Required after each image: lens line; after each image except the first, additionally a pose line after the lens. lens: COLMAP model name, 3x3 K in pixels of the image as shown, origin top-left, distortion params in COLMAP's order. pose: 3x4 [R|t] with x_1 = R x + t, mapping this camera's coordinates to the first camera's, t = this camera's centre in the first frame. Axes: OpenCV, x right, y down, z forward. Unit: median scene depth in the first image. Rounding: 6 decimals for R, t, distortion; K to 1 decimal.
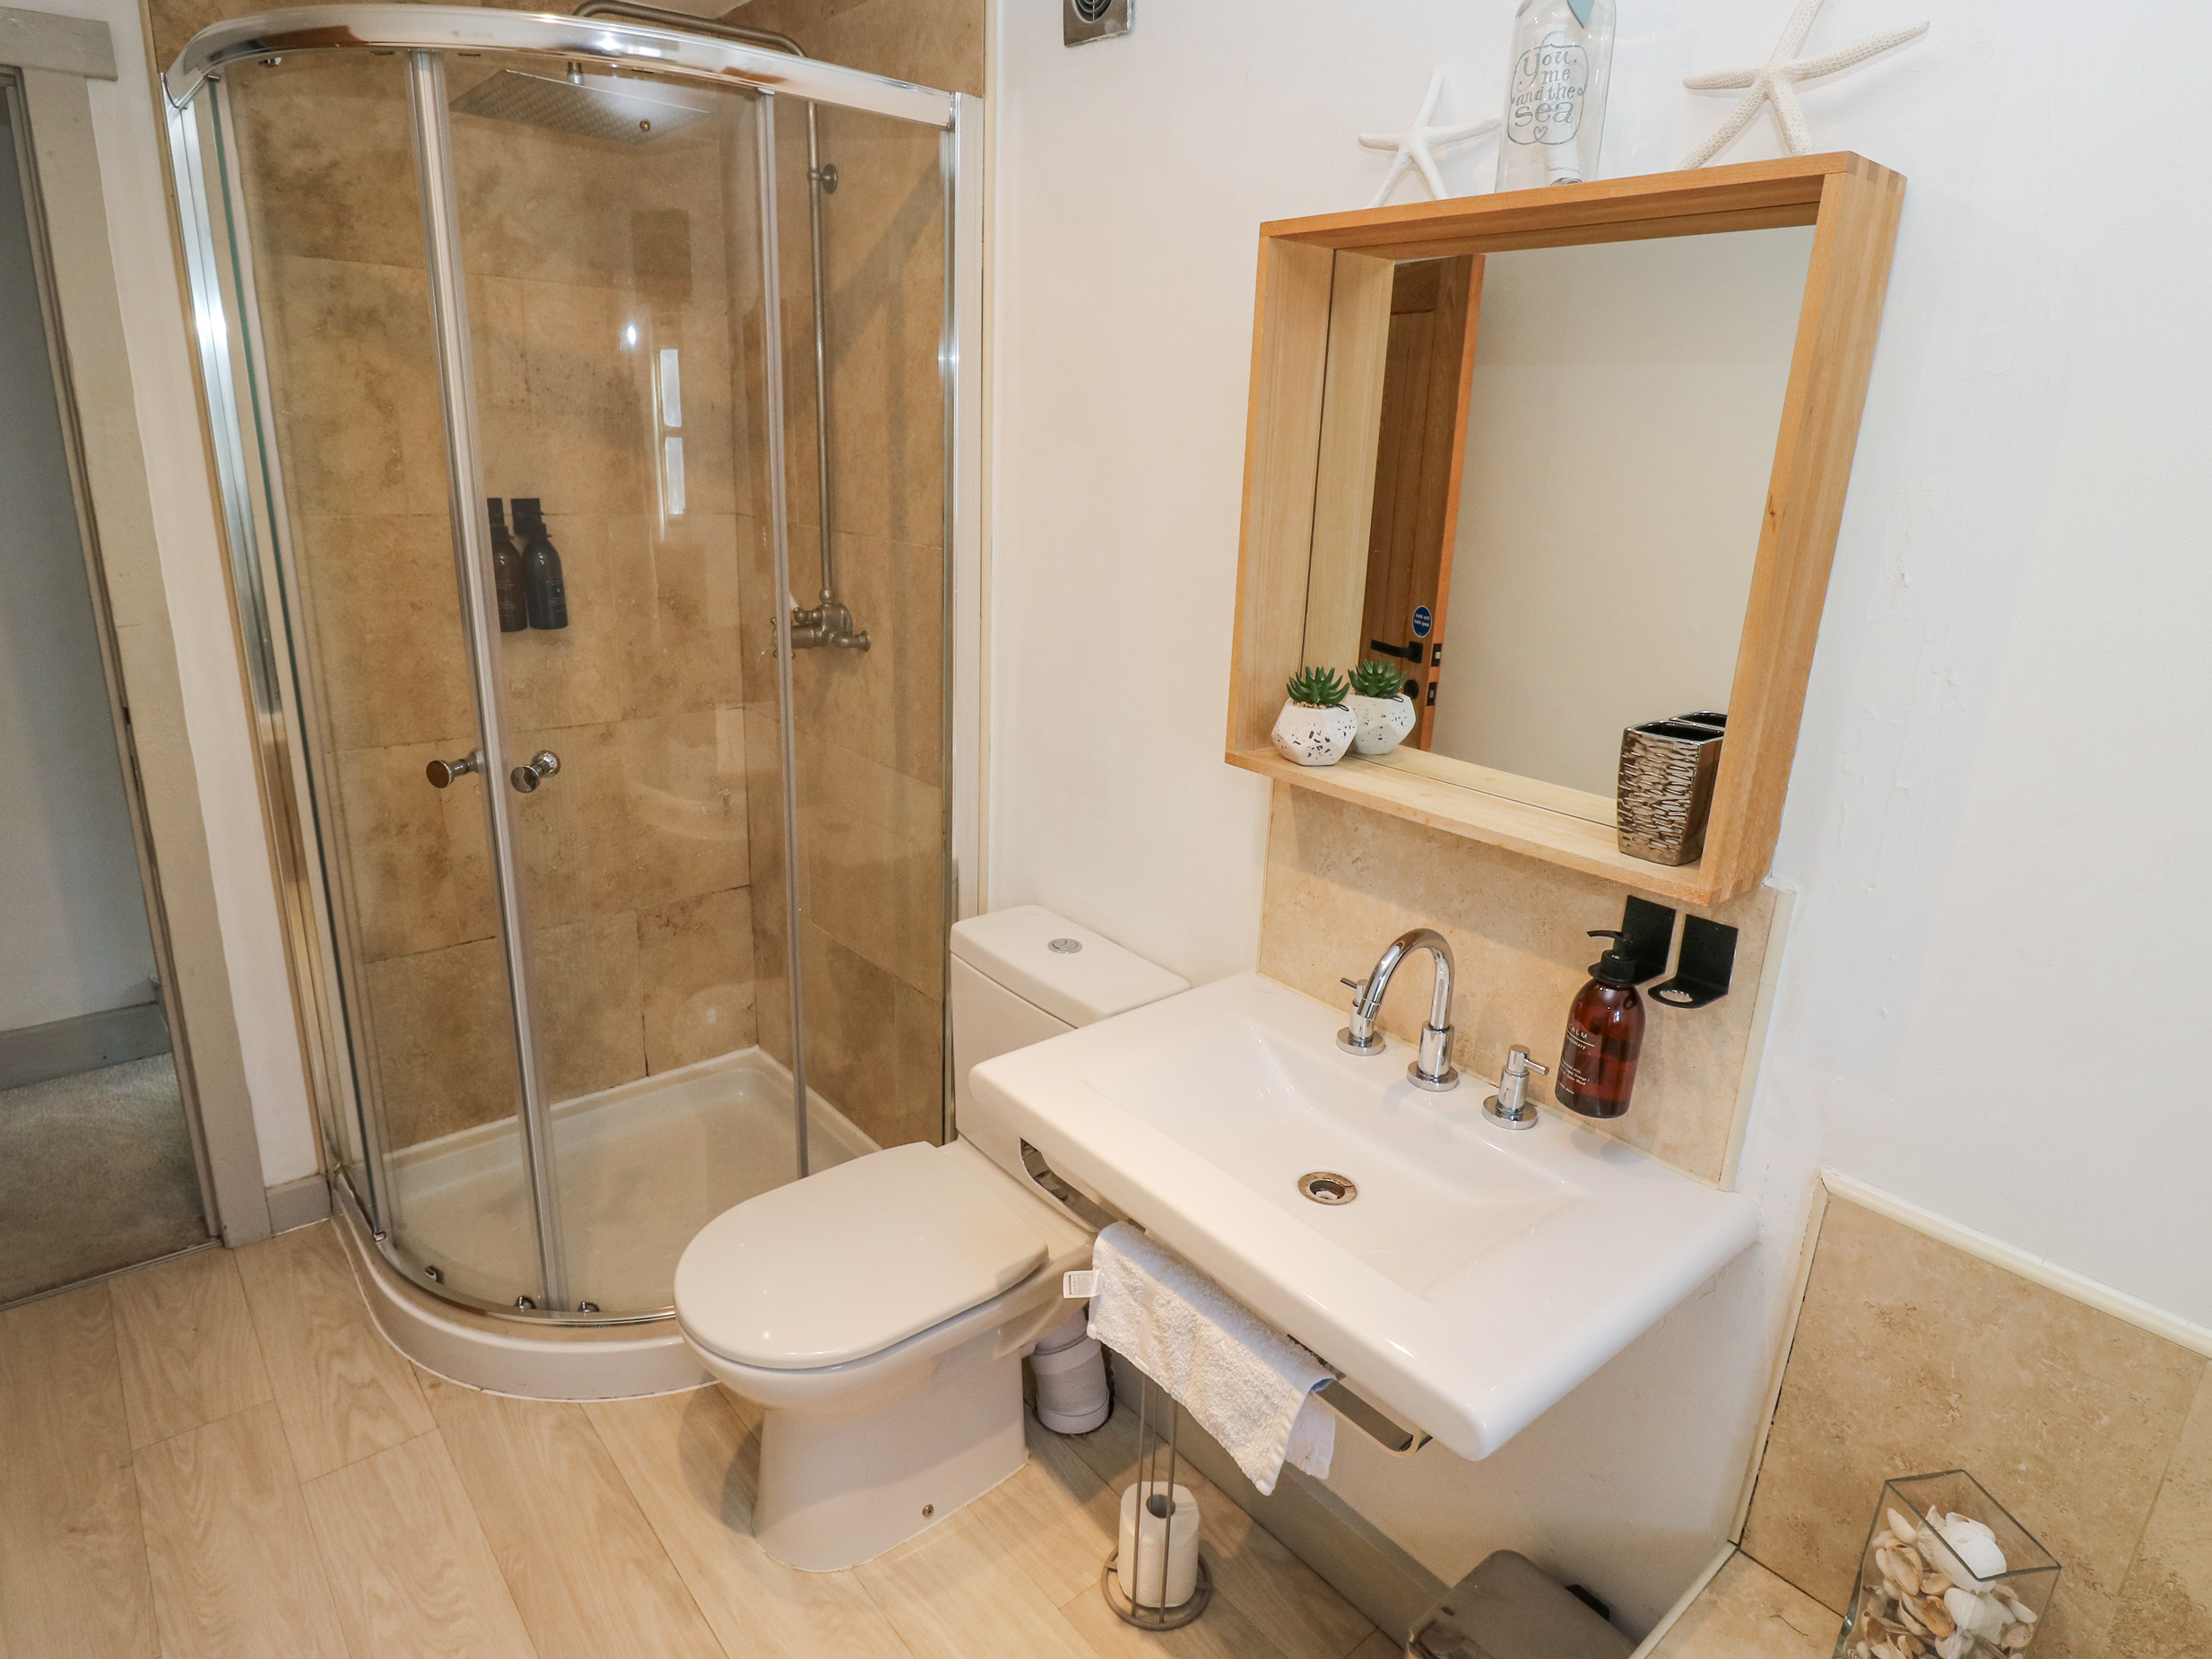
lens RADIAL K [[1207.8, 0, 1106.0], [0, 1207.8, 829.5], [0, 0, 1]] dist [0.002015, -0.014897]
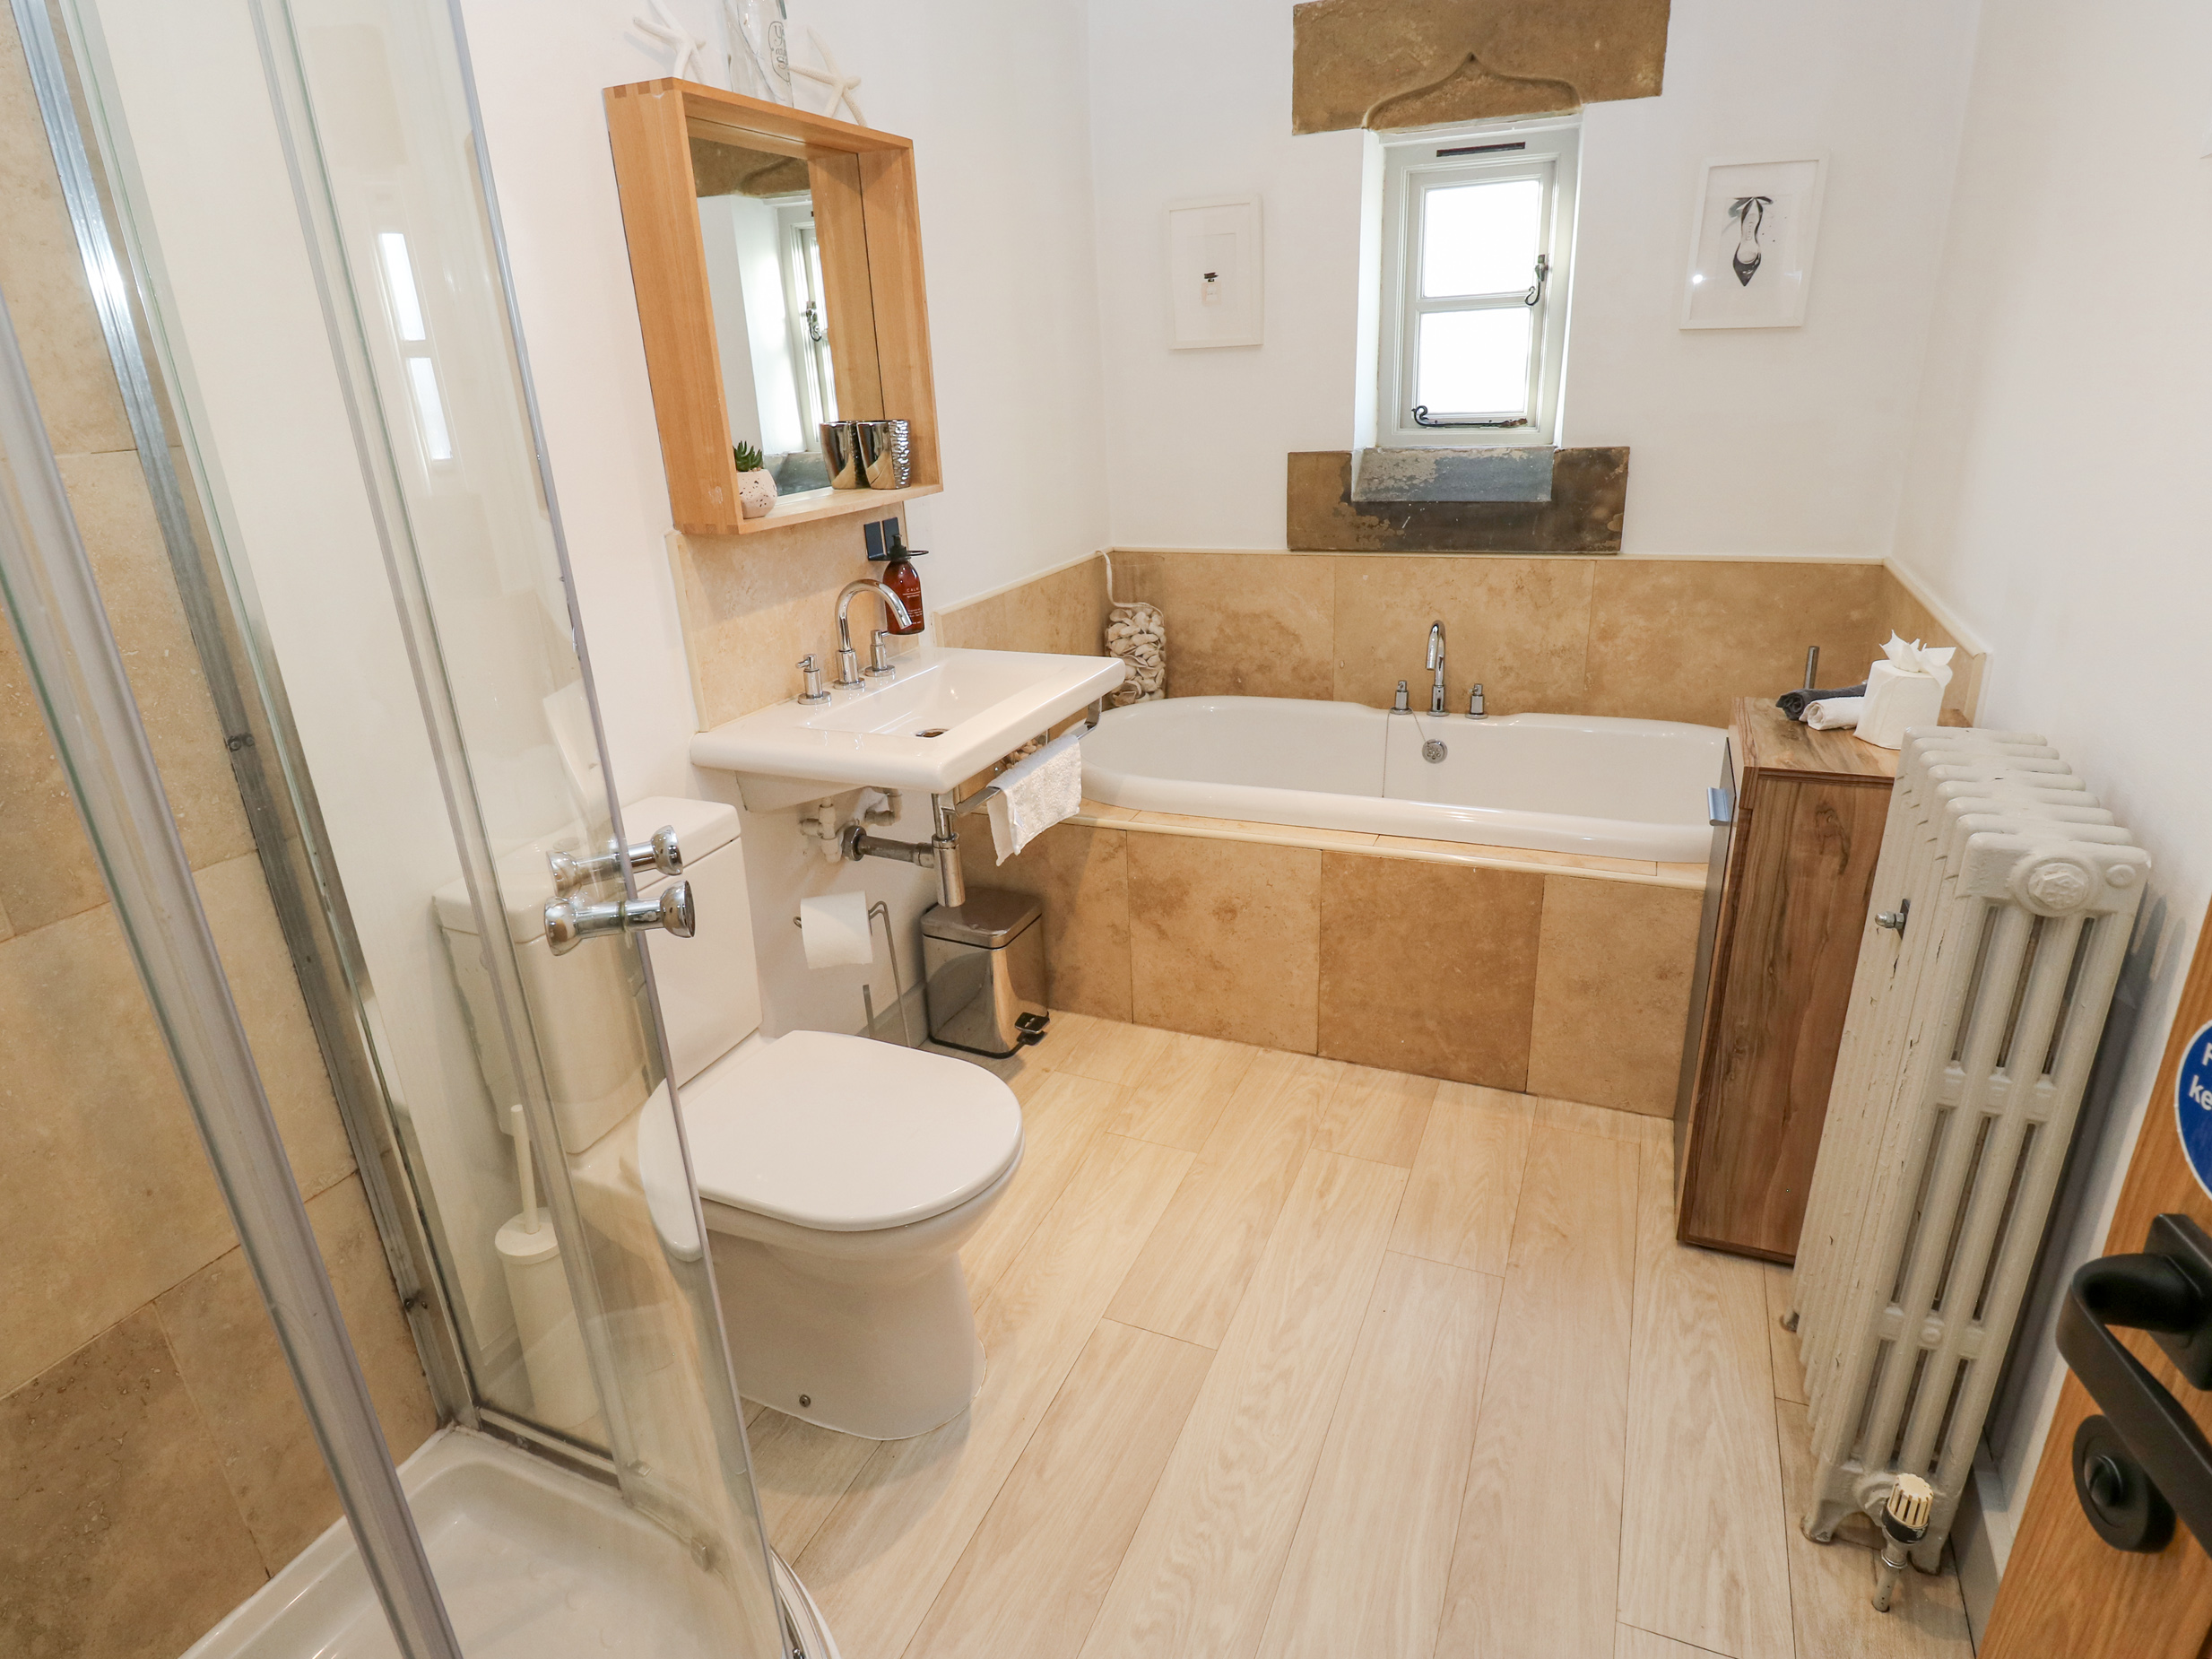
lens RADIAL K [[1207.8, 0, 1106.0], [0, 1207.8, 829.5], [0, 0, 1]] dist [0.002015, -0.014897]
pose [[-0.429713, -0.351550, 0.831721, -1.039386], [0.292518, 0.817230, 0.496556, -0.271445], [-0.854272, 0.456670, -0.248340, 0.970835]]
